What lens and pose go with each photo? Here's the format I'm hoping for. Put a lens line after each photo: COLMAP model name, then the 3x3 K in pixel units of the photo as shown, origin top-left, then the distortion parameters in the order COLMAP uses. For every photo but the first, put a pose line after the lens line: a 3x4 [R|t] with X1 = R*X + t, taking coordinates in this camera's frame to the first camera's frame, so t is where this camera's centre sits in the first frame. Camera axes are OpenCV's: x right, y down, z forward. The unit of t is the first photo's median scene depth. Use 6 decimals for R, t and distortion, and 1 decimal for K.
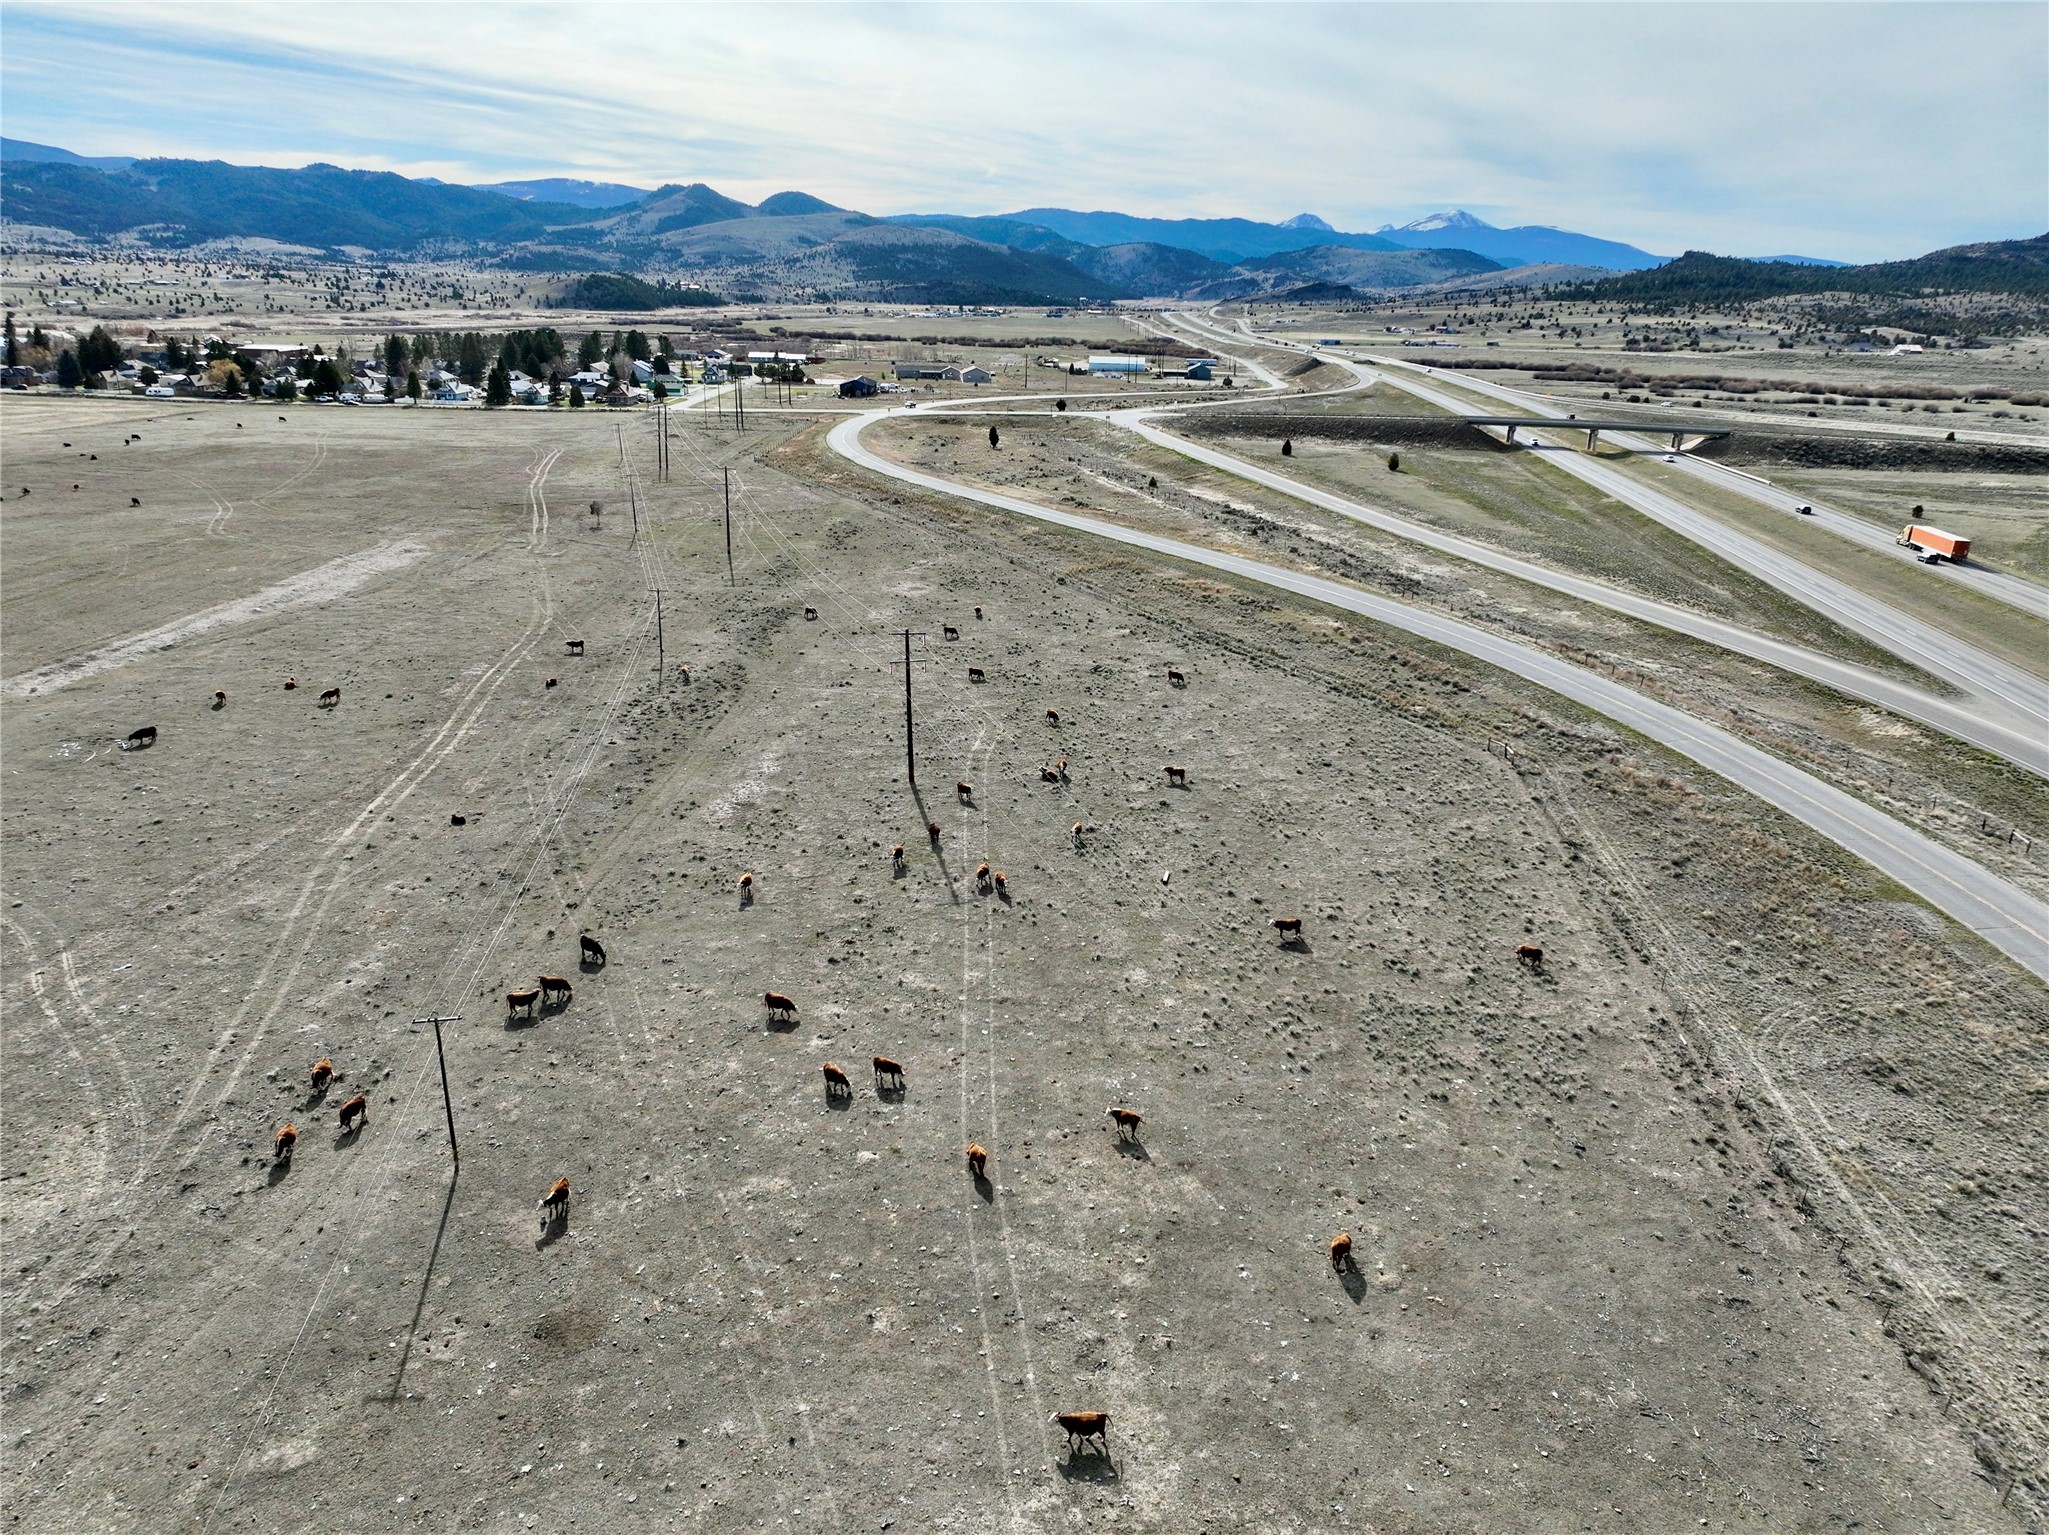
lens RADIAL K [[1448.1, 0, 1029.7], [0, 1448.1, 772.2], [0, 0, 1]] dist [-0.007262, 0.025327]
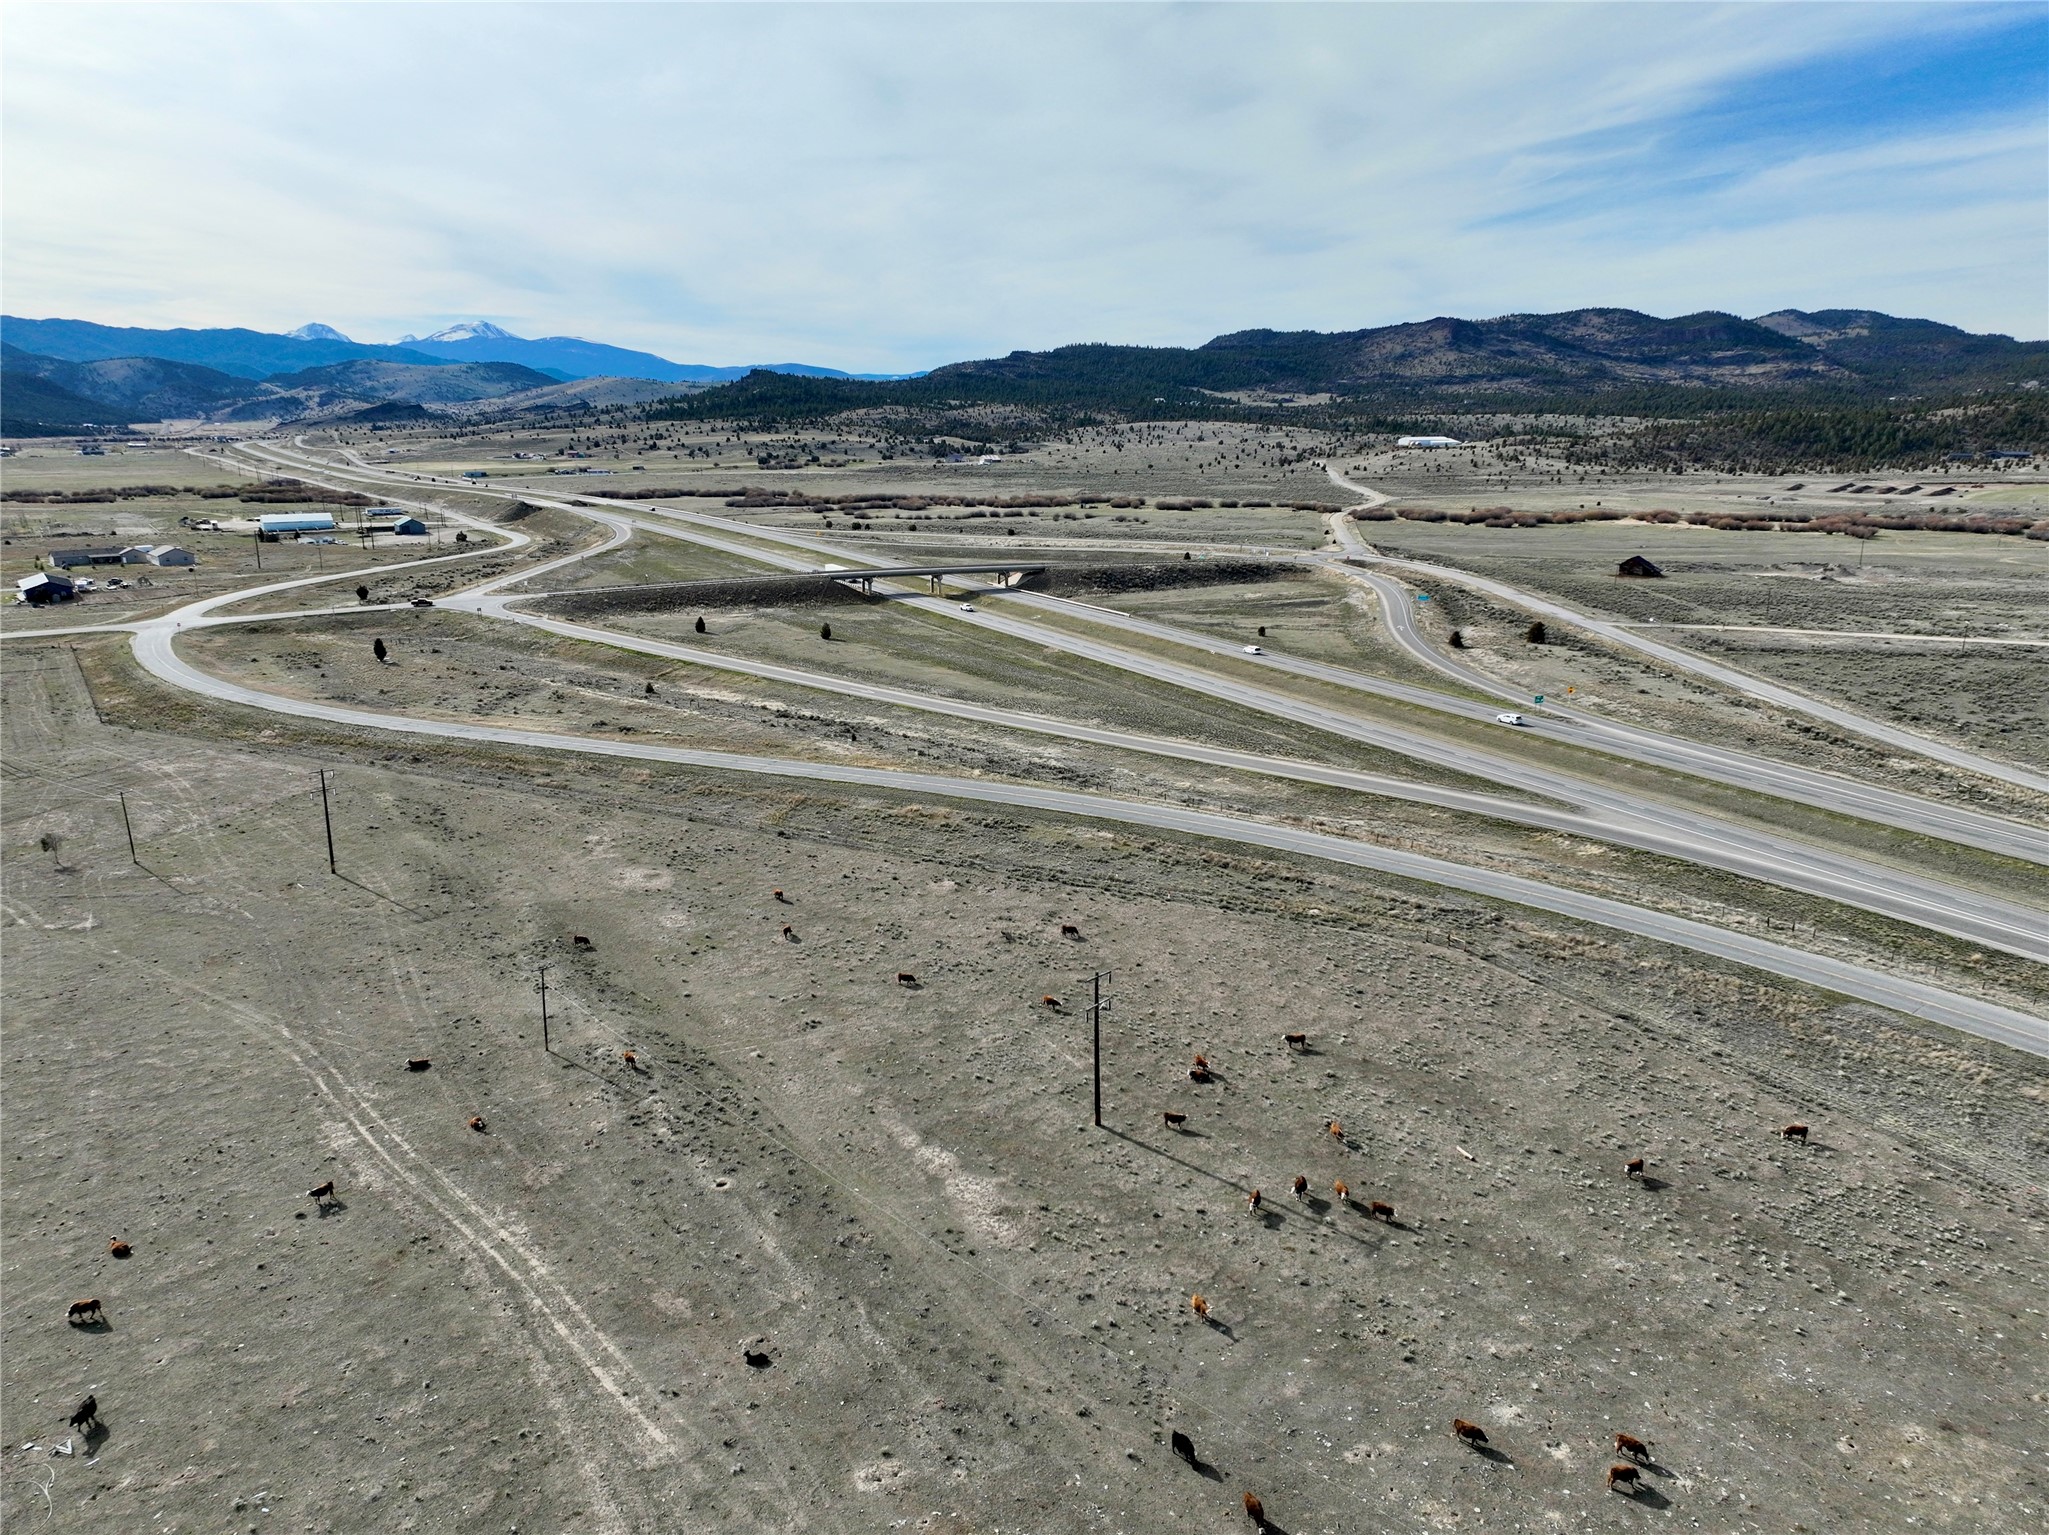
lens RADIAL K [[1448.1, 0, 1023.6], [0, 1448.1, 762.1], [0, 0, 1]] dist [-0.007262, 0.025327]
pose [[0.809656, -0.164973, 0.563241, -0.192588], [0.205130, 0.978700, -0.008212, -0.071397], [-0.549889, 0.122186, 0.826252, 0.068242]]
